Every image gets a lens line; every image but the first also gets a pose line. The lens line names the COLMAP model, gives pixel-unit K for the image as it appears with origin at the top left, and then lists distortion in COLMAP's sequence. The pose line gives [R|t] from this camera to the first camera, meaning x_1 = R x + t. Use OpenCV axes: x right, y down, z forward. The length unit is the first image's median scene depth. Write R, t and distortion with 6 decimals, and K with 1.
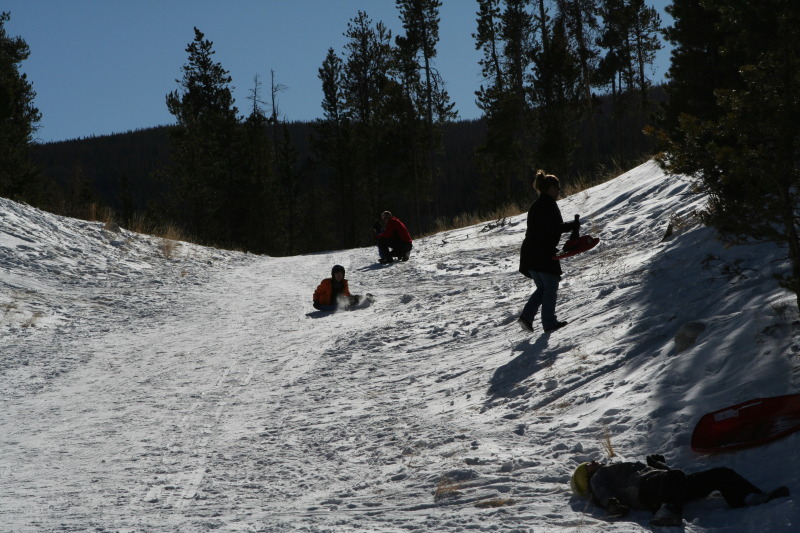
lens RADIAL K [[2578.8, 0, 399.9], [0, 2578.8, 266.6], [0, 0, 1]] dist [-0.116139, 0.000000]
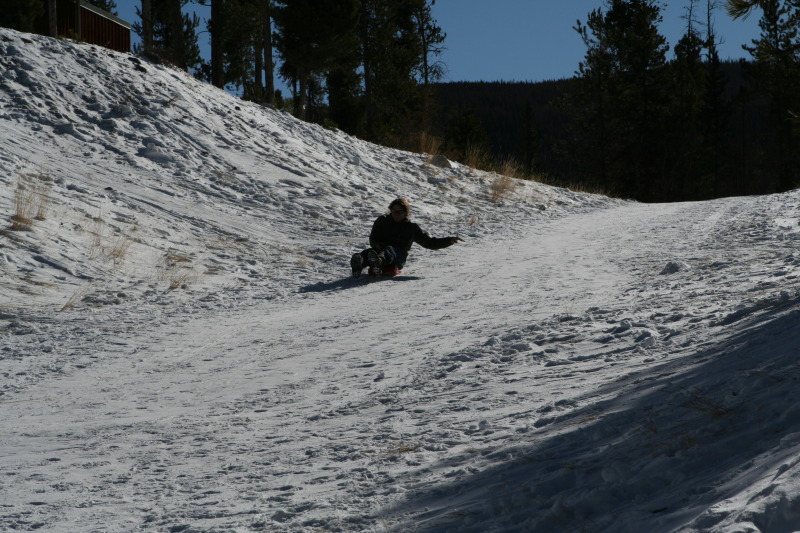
lens RADIAL K [[2508.6, 0, 400.2], [0, 2508.6, 266.6], [0, 0, 1]] dist [0.239011, 0.000000]
pose [[0.975893, 0.029411, -0.216258, 0.049111], [-0.024419, 0.999371, 0.025719, -0.001983], [0.216878, -0.019818, 0.975997, 0.220422]]
